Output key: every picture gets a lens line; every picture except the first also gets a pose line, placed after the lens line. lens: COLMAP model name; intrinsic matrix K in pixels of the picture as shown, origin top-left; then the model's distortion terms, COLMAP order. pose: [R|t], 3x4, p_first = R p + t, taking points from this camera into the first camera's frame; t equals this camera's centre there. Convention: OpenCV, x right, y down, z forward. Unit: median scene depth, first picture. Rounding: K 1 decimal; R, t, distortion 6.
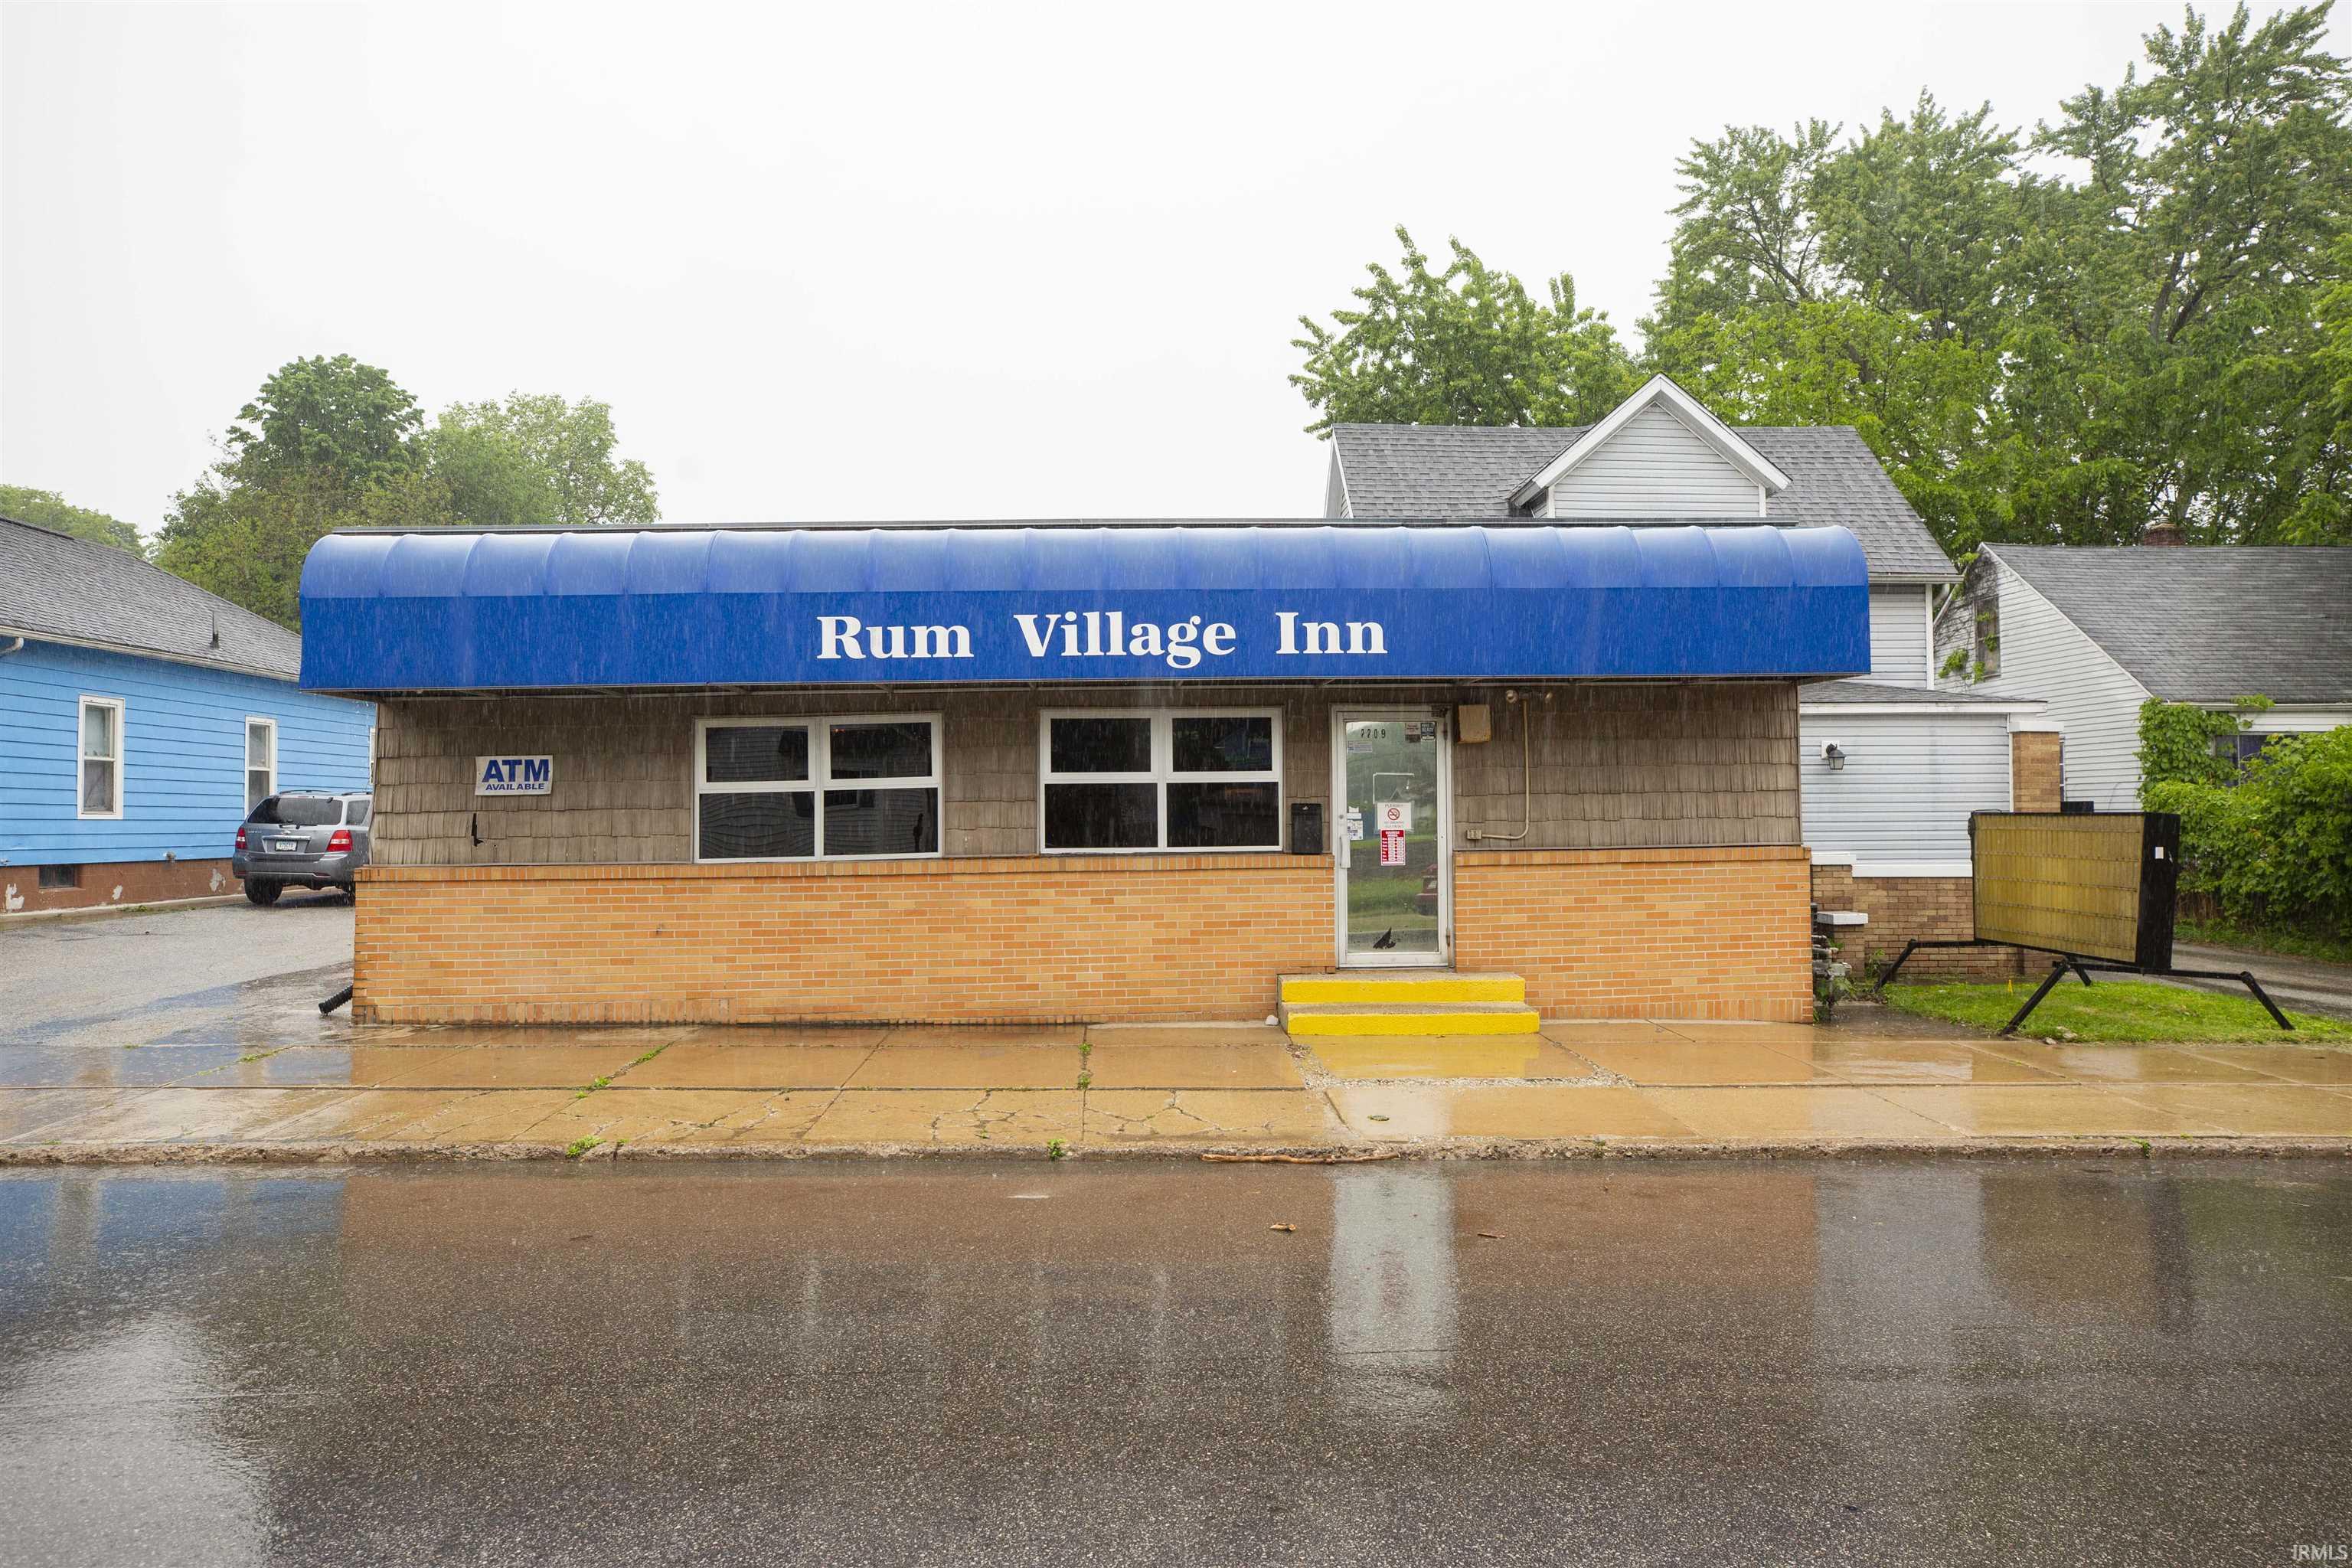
lens RADIAL K [[1530.8, 0, 1173.7], [0, 1530.8, 780.3], [0, 0, 1]] dist [-0.005098, 0.006991]
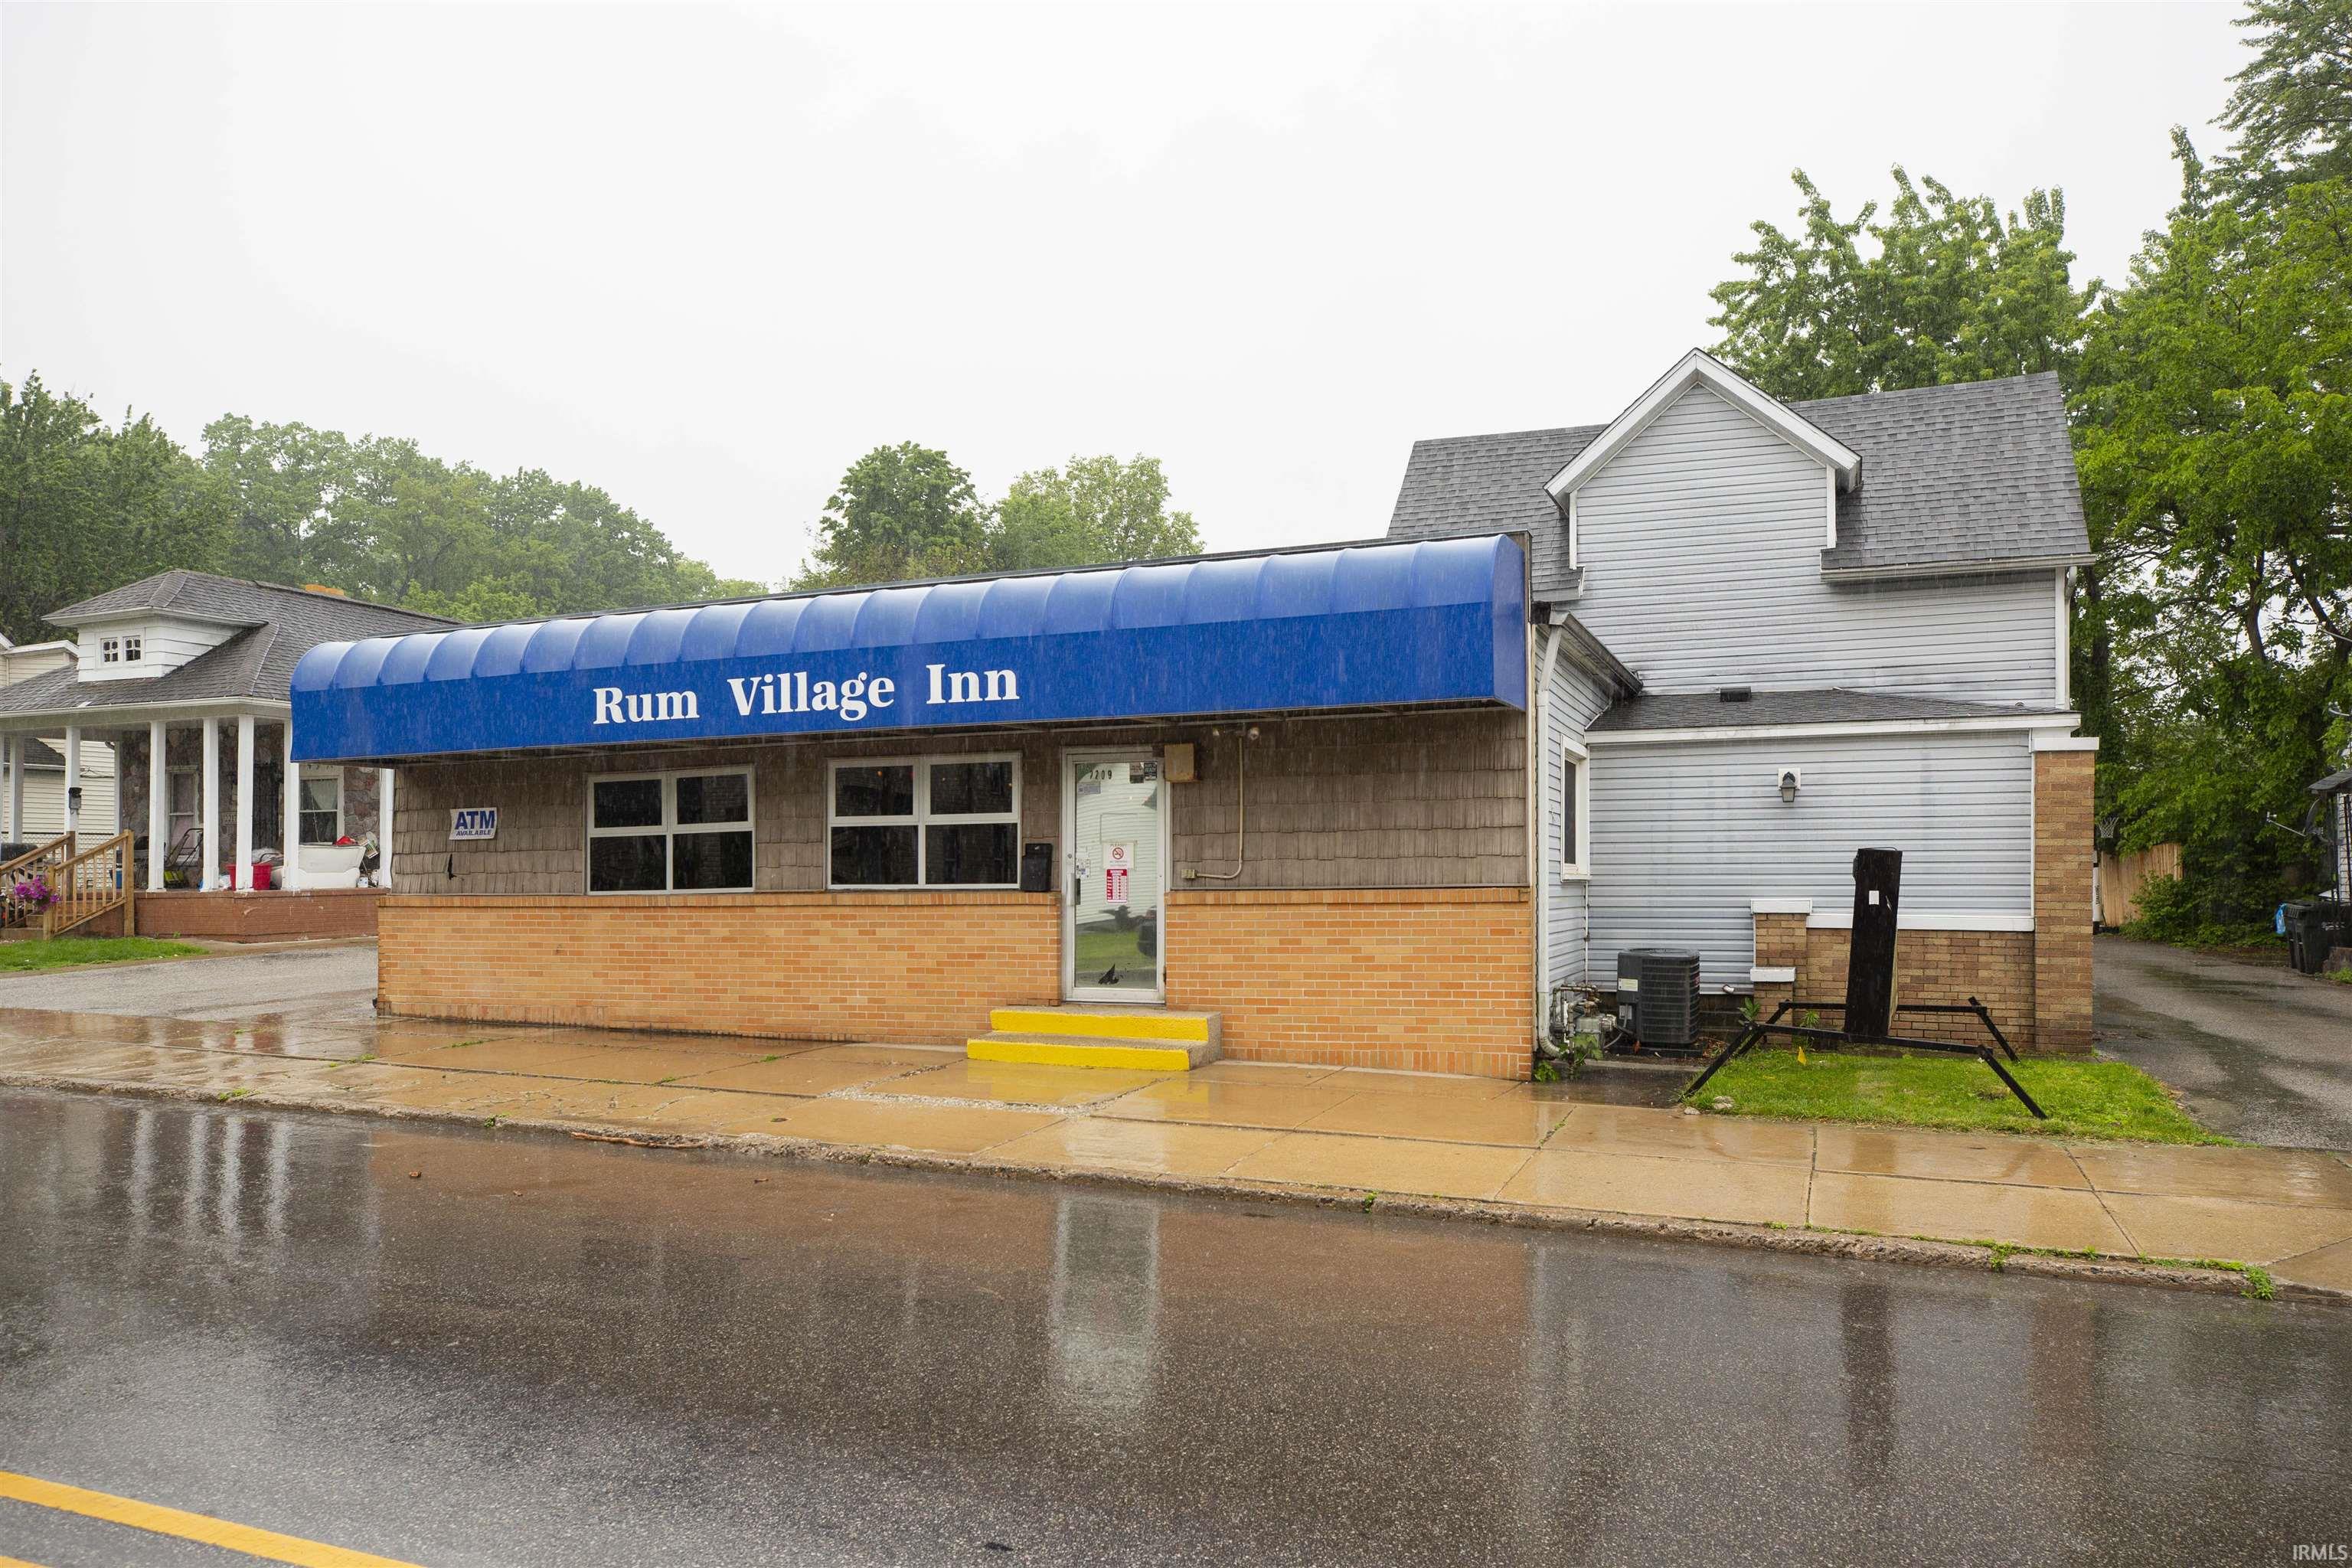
lens RADIAL K [[1638.6, 0, 1166.8], [0, 1638.6, 879.6], [0, 0, 1]] dist [-0.004789, 0.015024]
pose [[0.903697, 0.005146, -0.428142, 0.645521], [0.009149, 0.999467, 0.031323, 0.005578], [0.428075, -0.032223, 0.903168, 0.026086]]
